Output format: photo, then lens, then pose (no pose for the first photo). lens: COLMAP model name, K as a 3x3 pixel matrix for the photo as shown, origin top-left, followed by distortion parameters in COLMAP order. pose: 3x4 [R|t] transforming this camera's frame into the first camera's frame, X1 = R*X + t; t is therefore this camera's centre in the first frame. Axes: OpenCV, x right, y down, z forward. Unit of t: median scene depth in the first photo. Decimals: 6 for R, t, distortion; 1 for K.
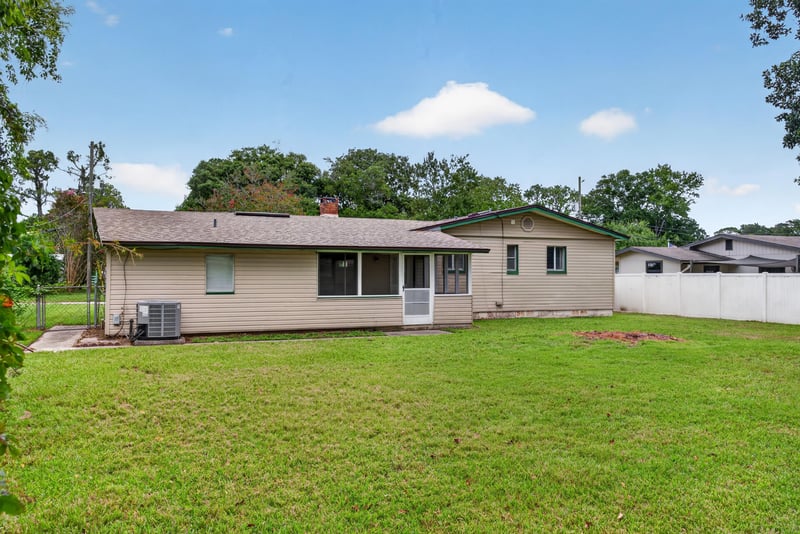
lens RADIAL K [[629.4, 0, 401.5], [0, 629.4, 267.5], [0, 0, 1]] dist [0.009578, 0.002259]
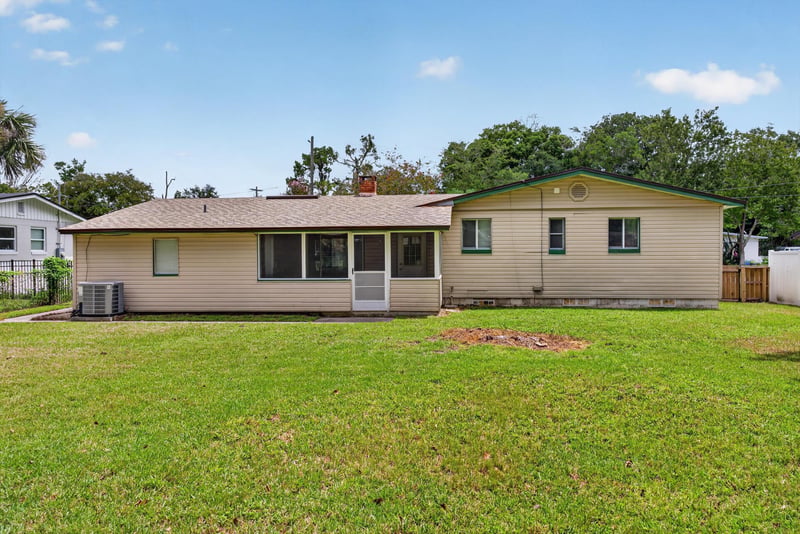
lens RADIAL K [[629.4, 0, 401.6], [0, 629.4, 272.1], [0, 0, 1]] dist [0.009578, 0.002259]
pose [[0.879274, 0.006849, -0.476267, 0.391258], [0.013418, 0.999144, 0.039139, -0.000520], [0.476127, -0.040804, 0.878429, 0.174717]]
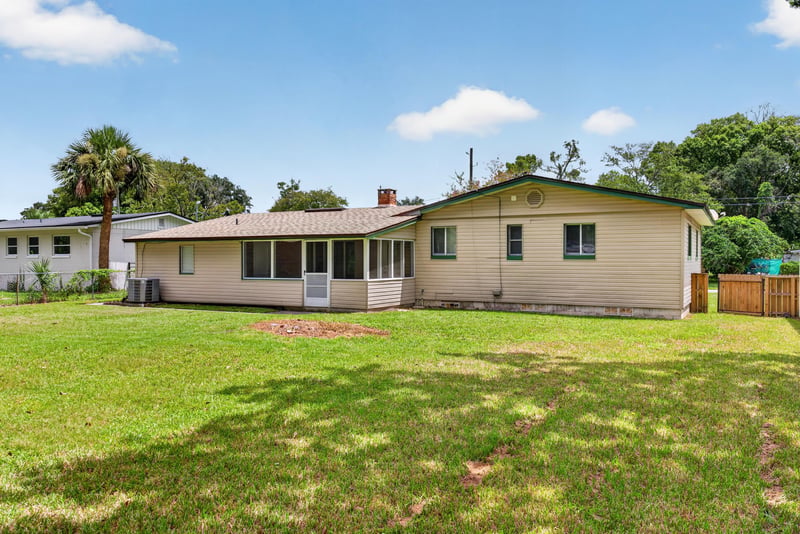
lens RADIAL K [[629.4, 0, 403.2], [0, 629.4, 263.9], [0, 0, 1]] dist [0.009578, 0.002259]
pose [[0.621044, 0.002611, -0.783771, 0.749658], [0.008574, 0.999912, 0.010124, 0.006537], [0.783728, -0.013007, 0.620967, 0.353538]]
